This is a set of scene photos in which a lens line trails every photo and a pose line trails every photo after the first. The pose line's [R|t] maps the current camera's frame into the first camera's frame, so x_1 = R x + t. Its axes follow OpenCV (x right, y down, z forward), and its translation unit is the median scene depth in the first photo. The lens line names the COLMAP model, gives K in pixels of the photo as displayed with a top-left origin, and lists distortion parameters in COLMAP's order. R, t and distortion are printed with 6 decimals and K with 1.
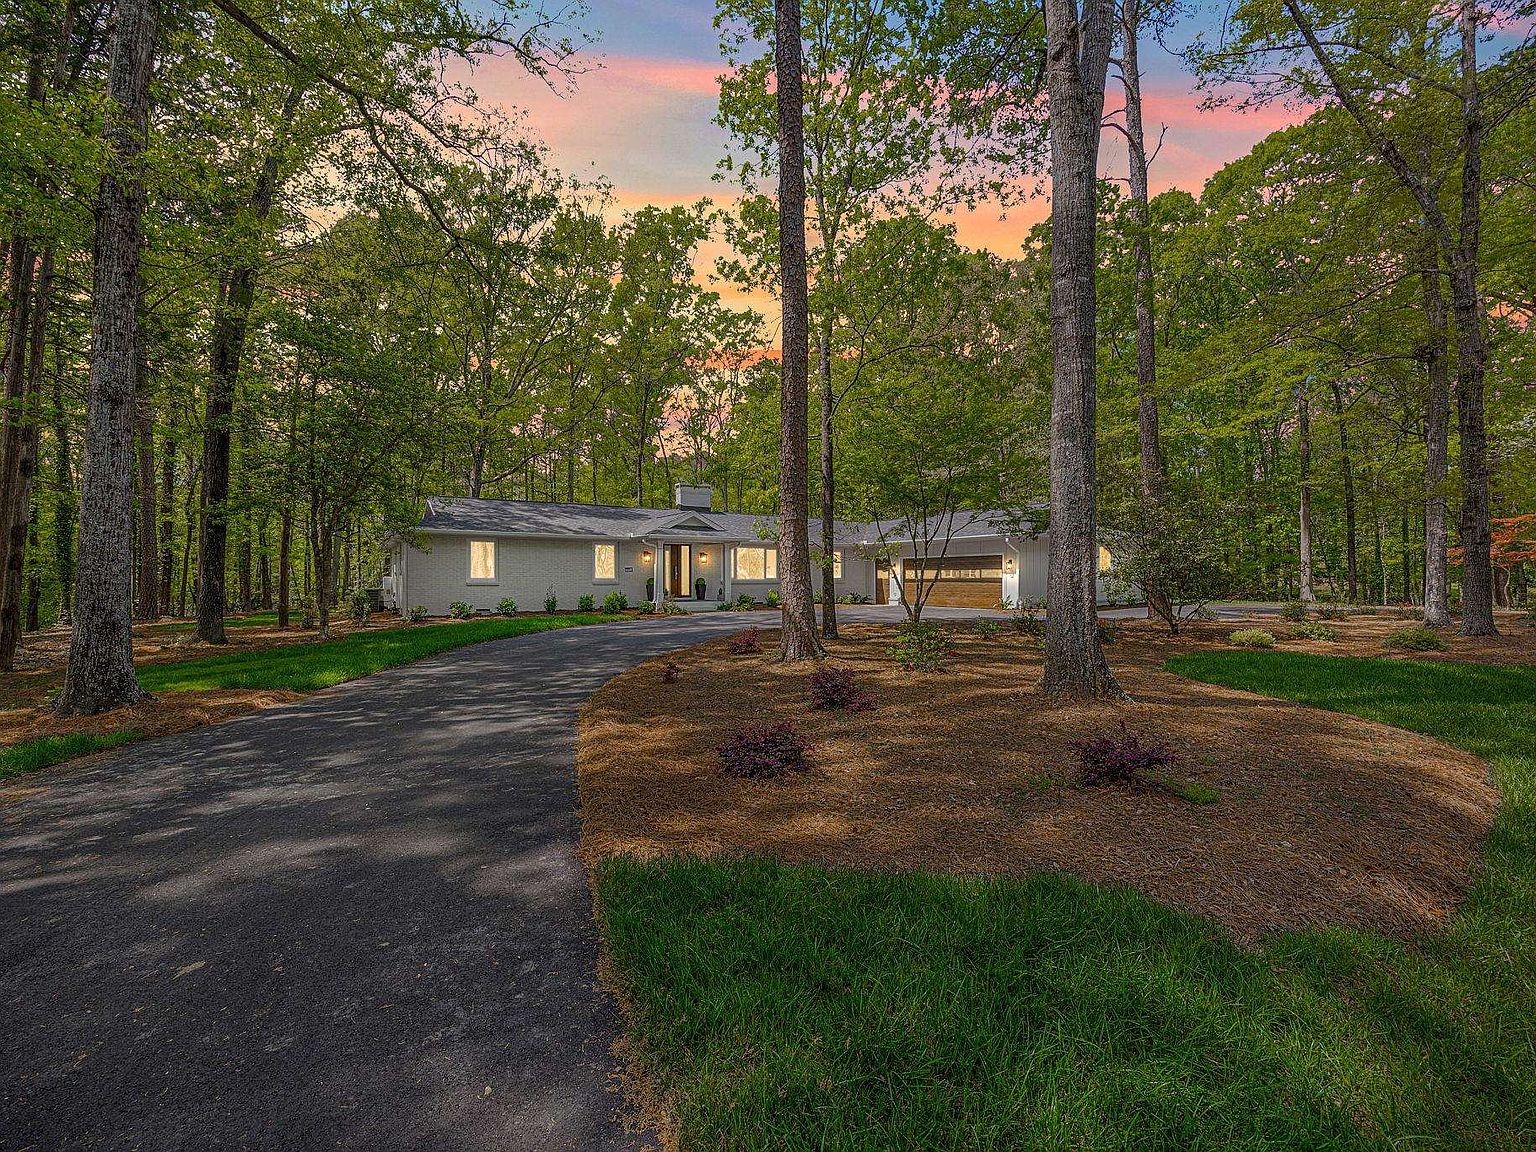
lens RADIAL K [[766.3, 0, 768.0], [0, 766.3, 576.0], [0, 0, 1]] dist [-0.001570, -0.000069]
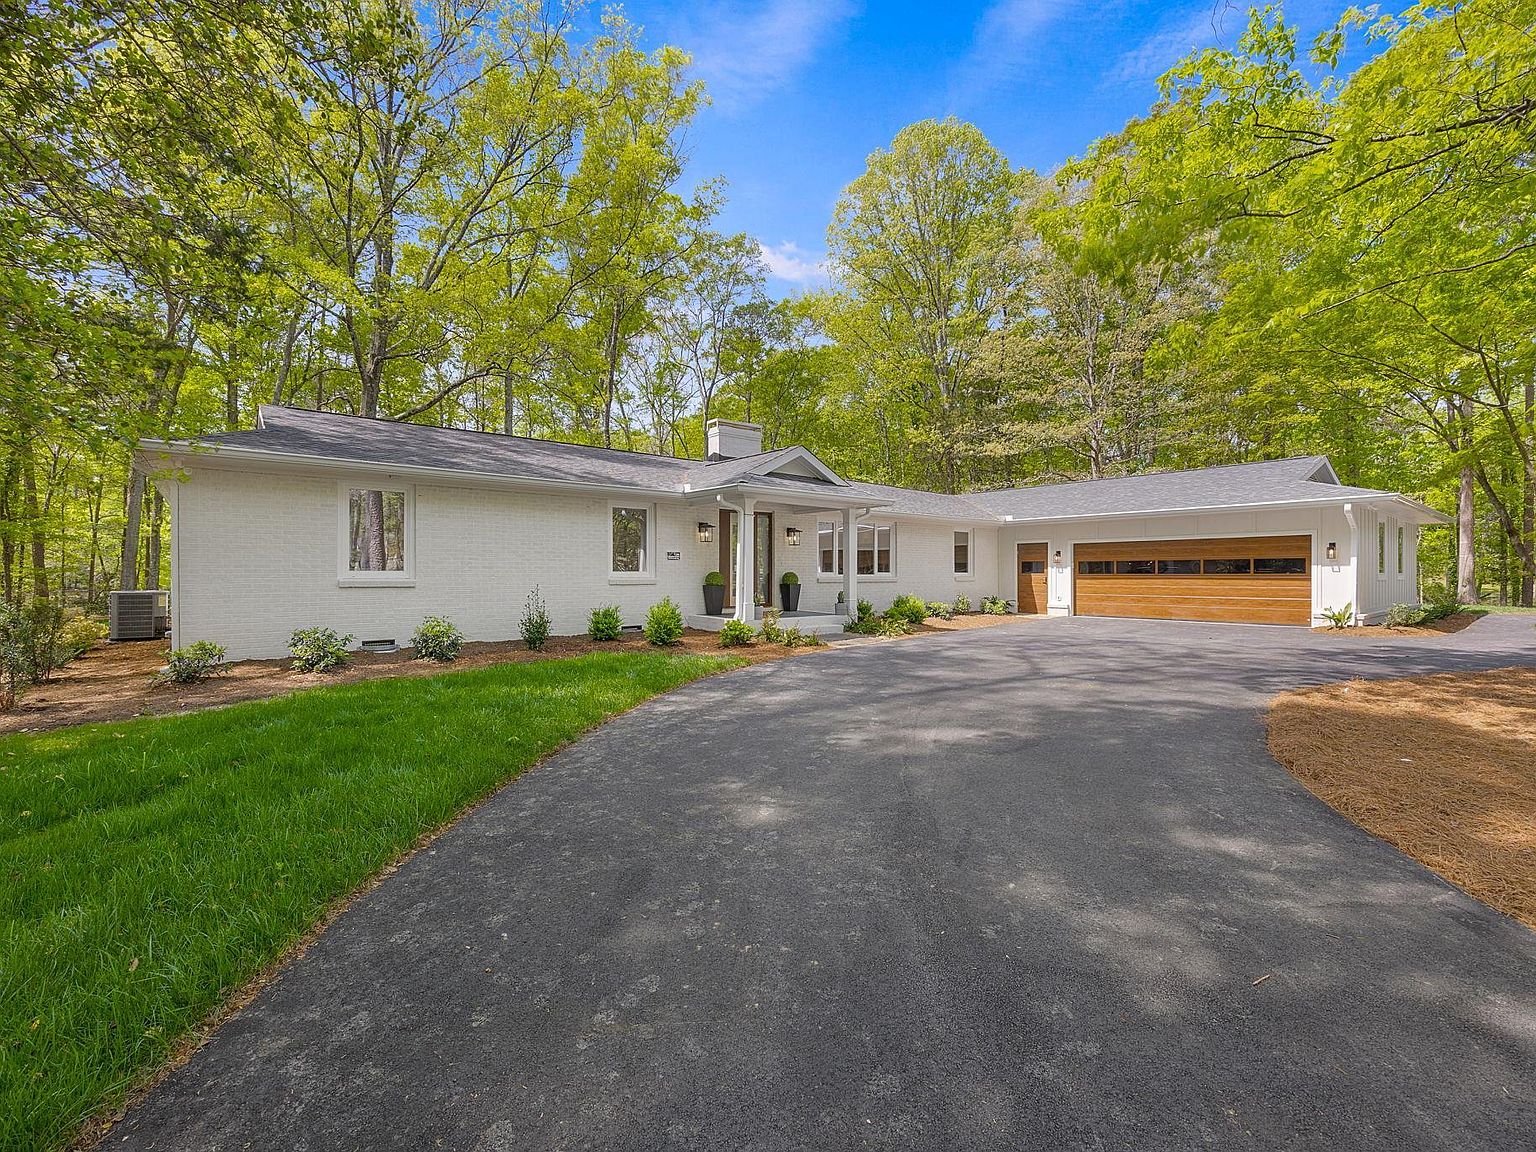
lens RADIAL K [[766.3, 0, 768.0], [0, 766.3, 576.0], [0, 0, 1]] dist [-0.001570, -0.000069]
pose [[0.994907, 0.004907, 0.100674, -0.141255], [-0.005969, 0.999930, 0.010250, 0.000094], [-0.100617, -0.010799, 0.994867, 0.392038]]
